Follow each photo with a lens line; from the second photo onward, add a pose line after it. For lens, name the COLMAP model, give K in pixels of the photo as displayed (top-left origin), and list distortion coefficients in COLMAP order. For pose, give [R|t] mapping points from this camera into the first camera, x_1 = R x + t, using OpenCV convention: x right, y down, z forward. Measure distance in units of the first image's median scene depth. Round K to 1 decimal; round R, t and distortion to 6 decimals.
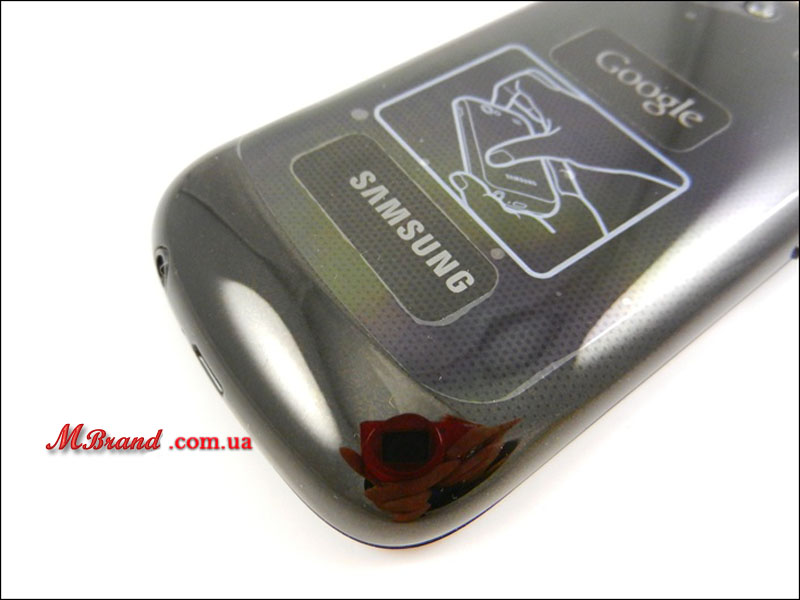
lens RADIAL K [[582.9, 0, 400.0], [0, 582.9, 300.0], [0, 0, 1]] dist [-0.002632, -0.000386]
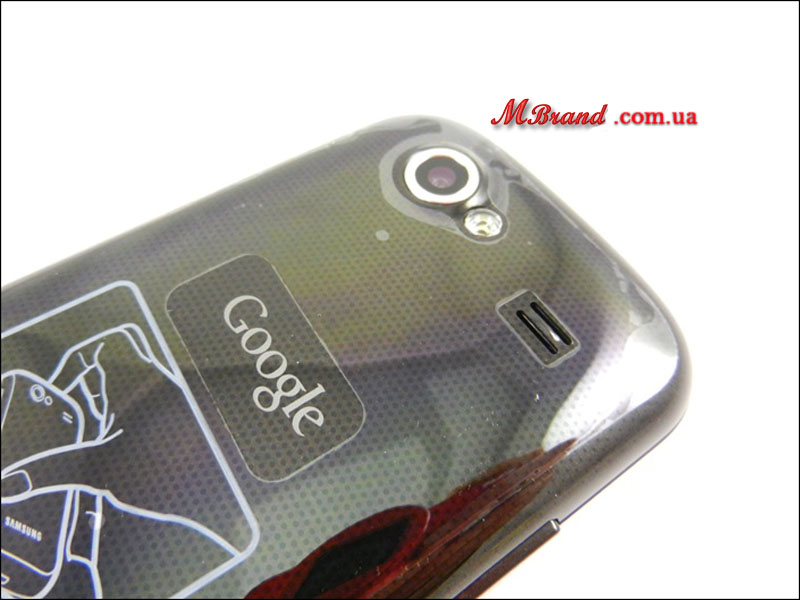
lens RADIAL K [[582.9, 0, 400.0], [0, 582.9, 300.0], [0, 0, 1]] dist [-0.002632, -0.000386]
pose [[0.999163, 0.040849, -0.002110, 0.662350], [-0.040848, 0.999165, 0.000713, -0.508207], [0.002138, -0.000626, 0.999998, 0.287385]]
